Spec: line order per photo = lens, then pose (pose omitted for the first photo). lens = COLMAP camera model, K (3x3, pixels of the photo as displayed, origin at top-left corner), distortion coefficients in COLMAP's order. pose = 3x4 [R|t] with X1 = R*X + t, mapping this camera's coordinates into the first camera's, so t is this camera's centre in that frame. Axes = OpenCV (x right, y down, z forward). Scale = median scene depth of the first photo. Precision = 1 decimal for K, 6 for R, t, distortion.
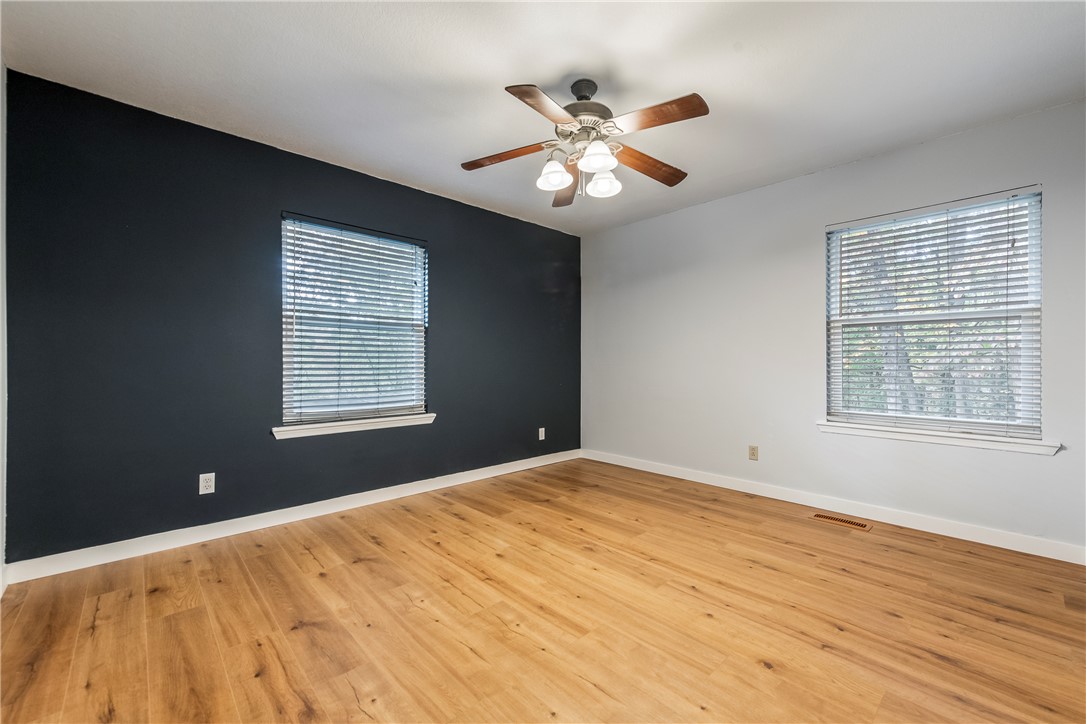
lens RADIAL K [[439.9, 0, 550.4], [0, 439.9, 358.9], [0, 0, 1]] dist [0.012393, -0.003249]
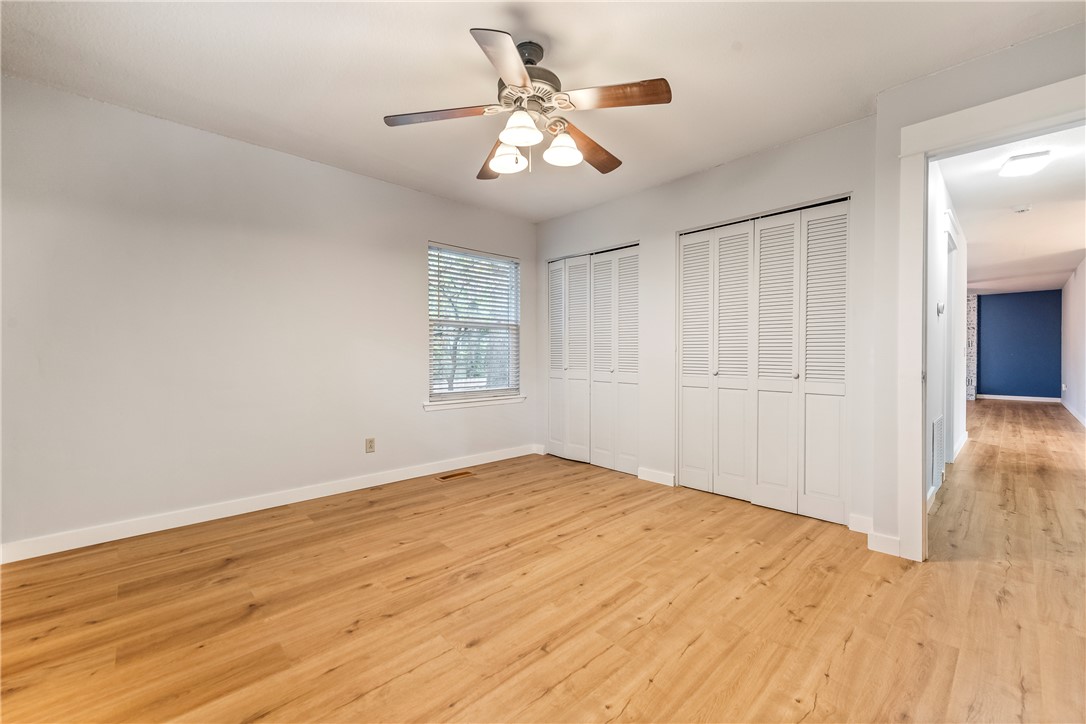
lens RADIAL K [[439.9, 0, 550.4], [0, 439.9, 358.9], [0, 0, 1]] dist [0.012393, -0.003249]
pose [[-0.002138, -0.012301, 0.999922, -0.729715], [-0.008219, 0.999891, 0.012283, 0.004435], [-0.999964, -0.008193, -0.002239, 0.830022]]
